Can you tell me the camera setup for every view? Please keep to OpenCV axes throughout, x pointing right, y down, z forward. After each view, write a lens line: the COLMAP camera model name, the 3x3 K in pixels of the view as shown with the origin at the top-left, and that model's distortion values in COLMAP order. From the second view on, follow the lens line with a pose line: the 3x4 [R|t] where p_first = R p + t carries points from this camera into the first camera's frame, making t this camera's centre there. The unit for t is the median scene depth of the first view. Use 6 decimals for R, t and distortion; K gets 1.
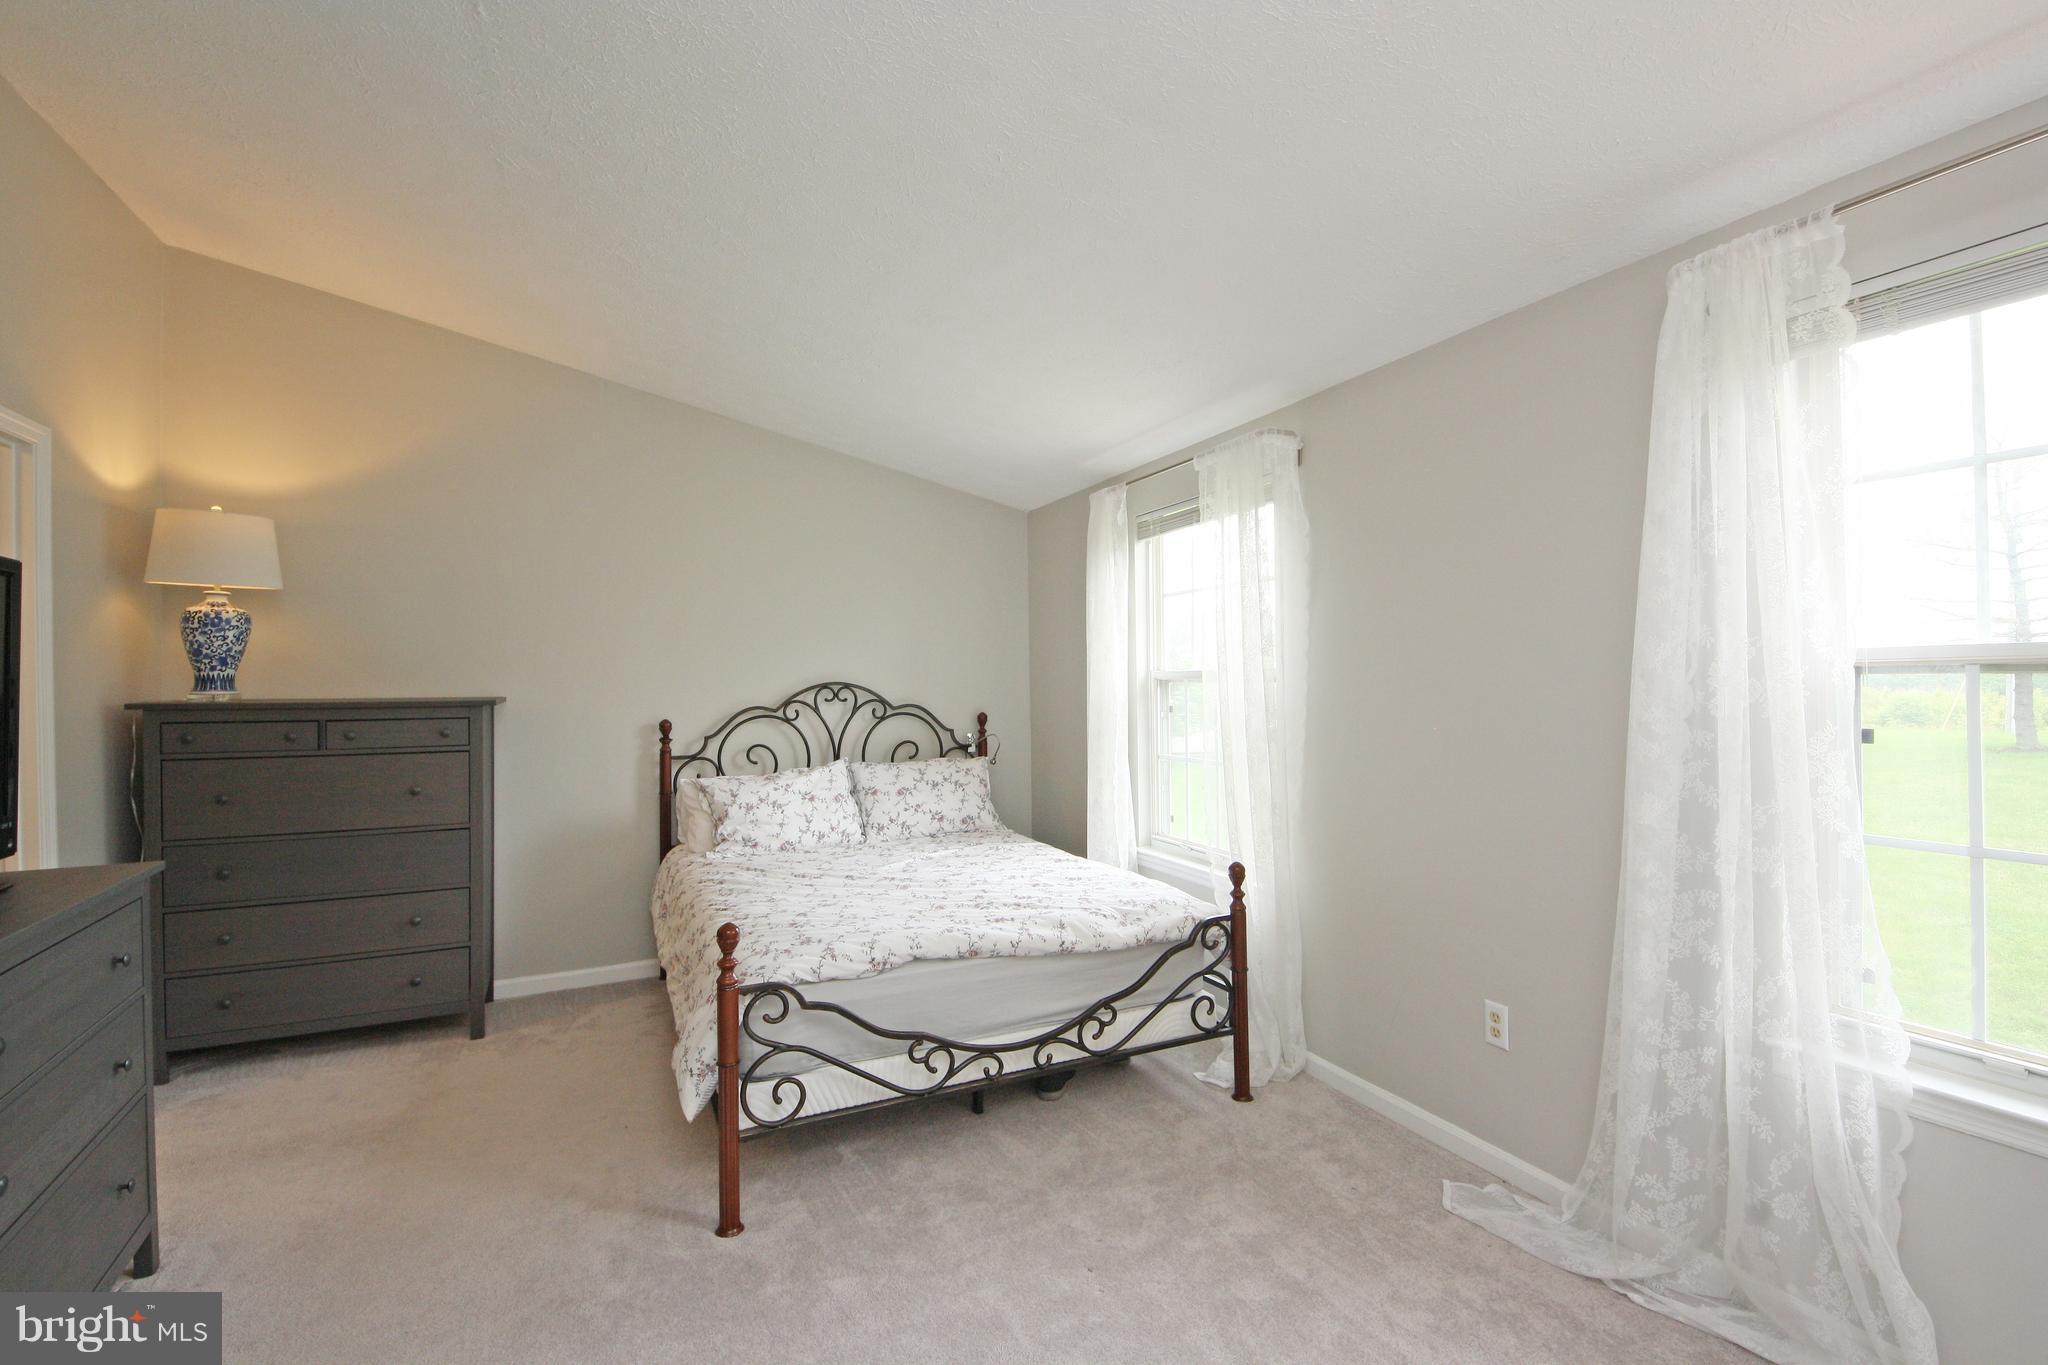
lens RADIAL K [[887.8, 0, 1032.9], [0, 887.8, 675.1], [0, 0, 1]] dist [0.033826, -0.029584]
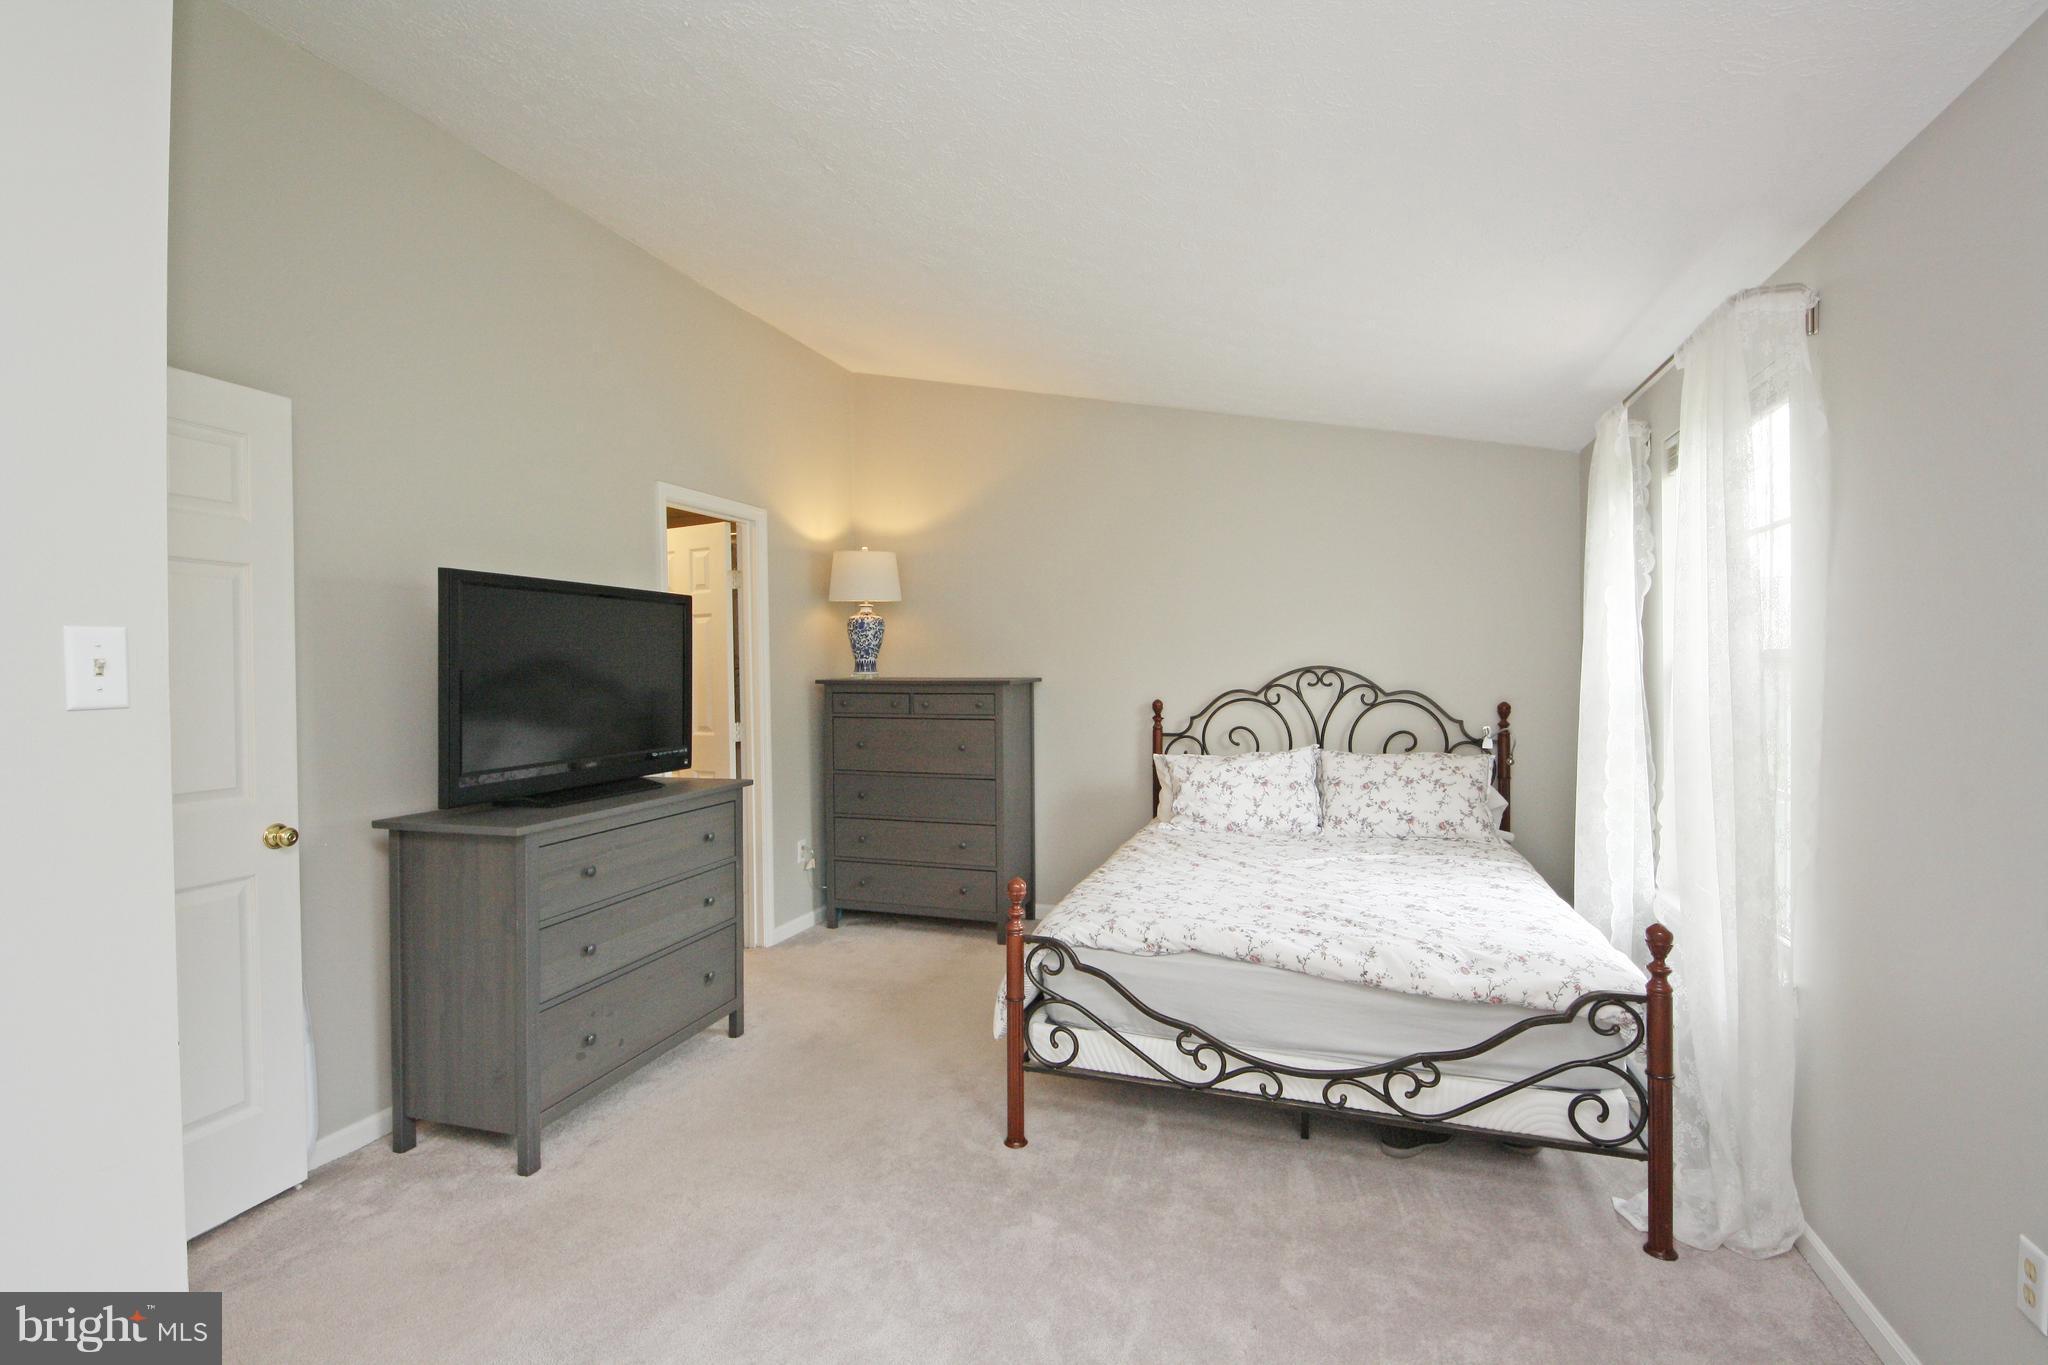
lens RADIAL K [[887.8, 0, 1032.9], [0, 887.8, 675.1], [0, 0, 1]] dist [0.033826, -0.029584]
pose [[0.723870, 0.008901, -0.689879, 0.306227], [0.006094, 0.999795, 0.019294, -0.003648], [0.689909, -0.018170, 0.723668, 0.125748]]
